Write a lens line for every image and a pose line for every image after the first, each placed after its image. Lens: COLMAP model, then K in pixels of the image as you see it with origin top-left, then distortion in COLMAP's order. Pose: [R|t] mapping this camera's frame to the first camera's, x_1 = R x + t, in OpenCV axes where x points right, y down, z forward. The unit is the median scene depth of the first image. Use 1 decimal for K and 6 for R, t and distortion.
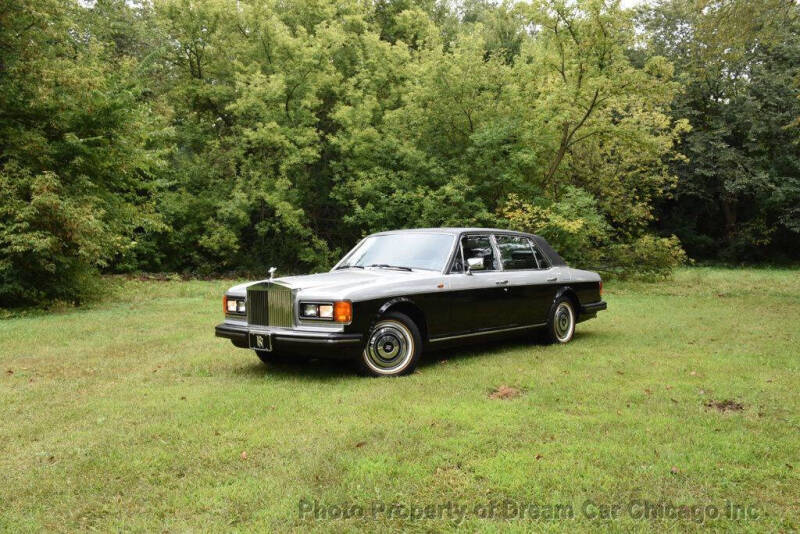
lens RADIAL K [[744.2, 0, 400.0], [0, 744.2, 267.0], [0, 0, 1]] dist [-0.075281, 0.140539]
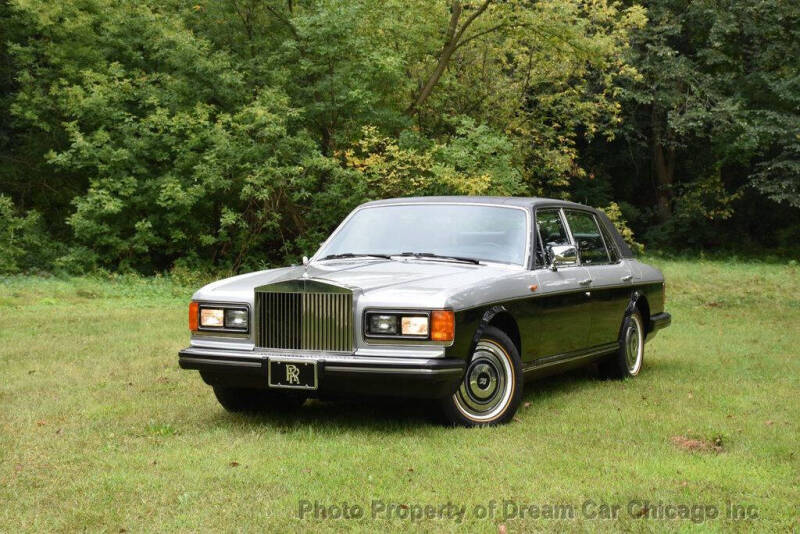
lens RADIAL K [[1378.1, 0, 400.0], [0, 1378.1, 267.0], [0, 0, 1]] dist [0.214323, 1.085656]
pose [[0.961525, 0.012906, 0.274414, -0.115372], [-0.016536, 0.999804, 0.010920, -0.001196], [-0.274219, -0.015038, 0.961550, -0.040640]]
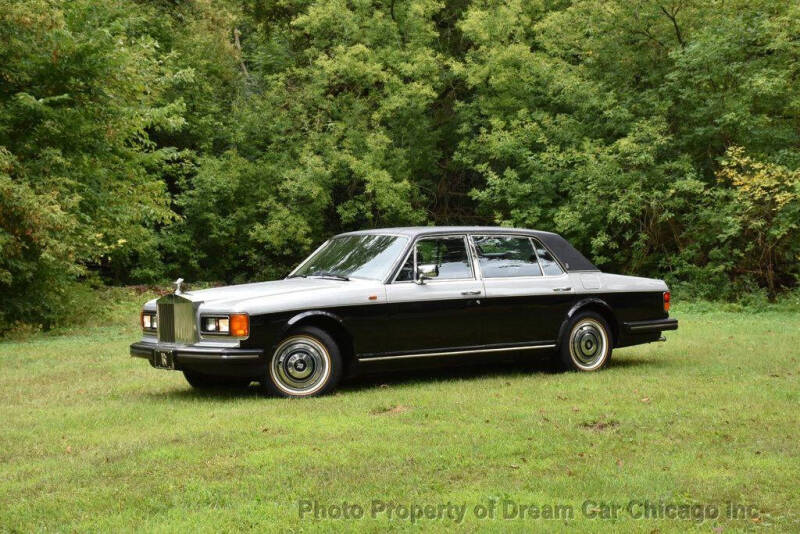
lens RADIAL K [[1378.1, 0, 400.0], [0, 1378.1, 267.0], [0, 0, 1]] dist [0.214323, 1.085656]
pose [[0.975859, -0.010084, -0.218168, 0.128728], [0.010041, 0.999949, -0.001304, -0.002341], [0.218170, -0.000918, 0.975910, -0.167320]]
